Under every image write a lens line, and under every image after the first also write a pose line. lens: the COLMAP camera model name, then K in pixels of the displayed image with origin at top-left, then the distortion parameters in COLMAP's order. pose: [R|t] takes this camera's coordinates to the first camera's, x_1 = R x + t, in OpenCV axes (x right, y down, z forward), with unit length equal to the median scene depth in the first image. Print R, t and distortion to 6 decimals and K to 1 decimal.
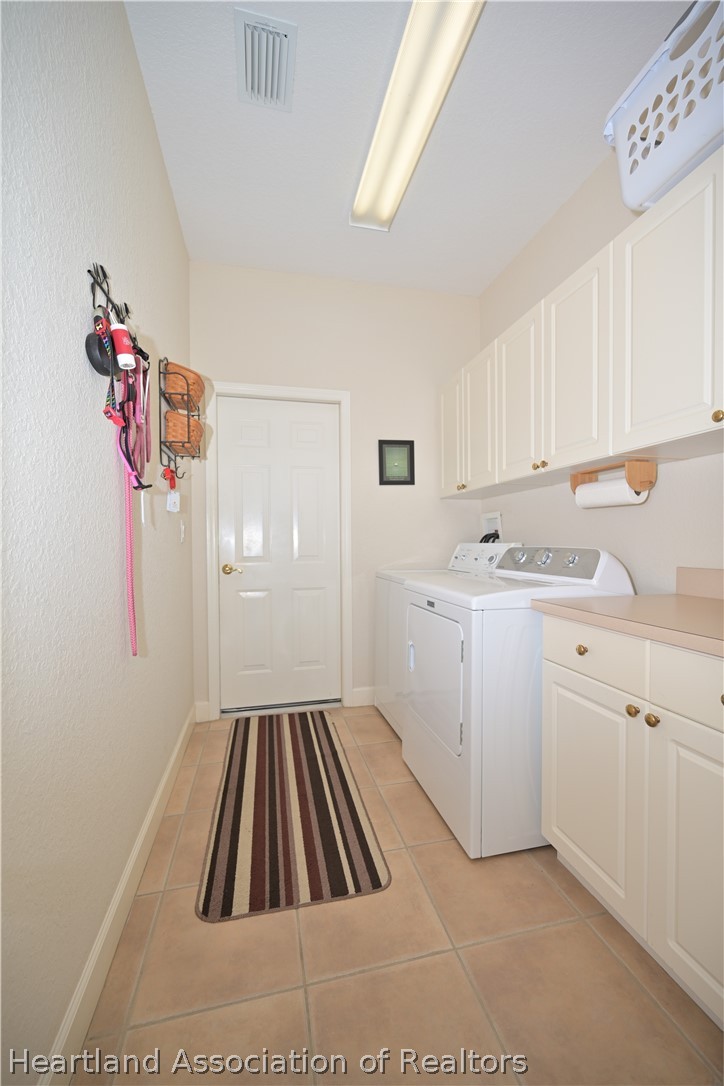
lens RADIAL K [[426.0, 0, 360.9], [0, 426.0, 548.7], [0, 0, 1]] dist [-0.001690, -0.000257]
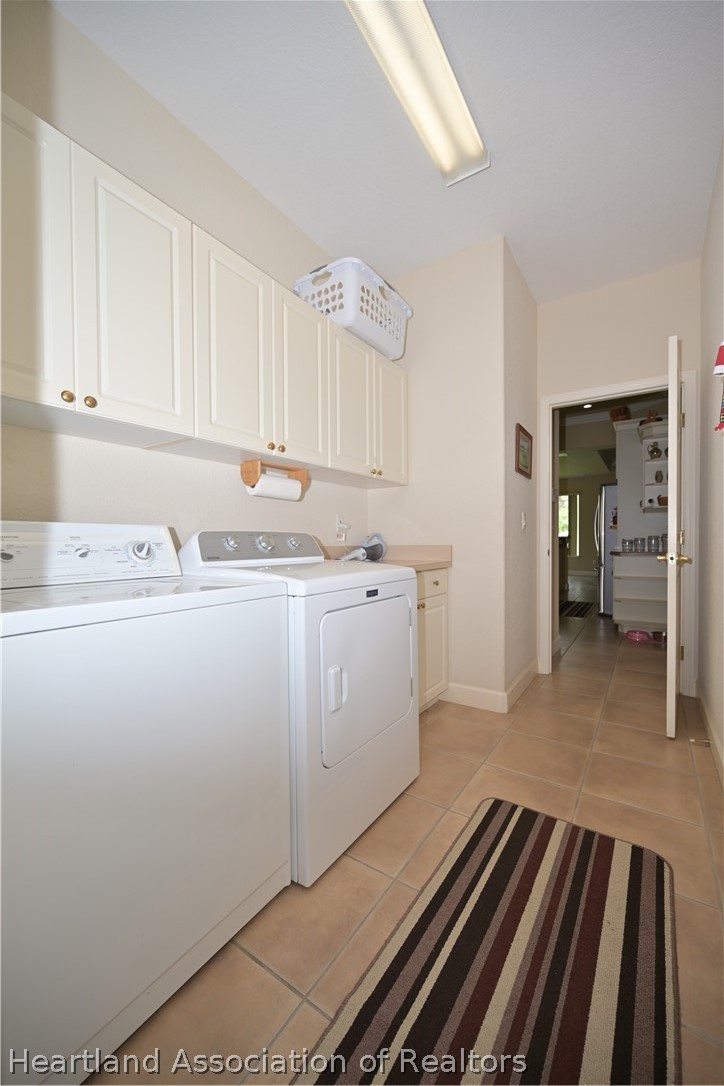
lens RADIAL K [[426.0, 0, 360.9], [0, 426.0, 548.7], [0, 0, 1]] dist [-0.001690, -0.000257]
pose [[-0.672966, 0.000414, 0.739673, -0.604127], [0.021562, 0.999586, 0.019058, 0.025560], [-0.739359, 0.028774, -0.672696, 2.093862]]
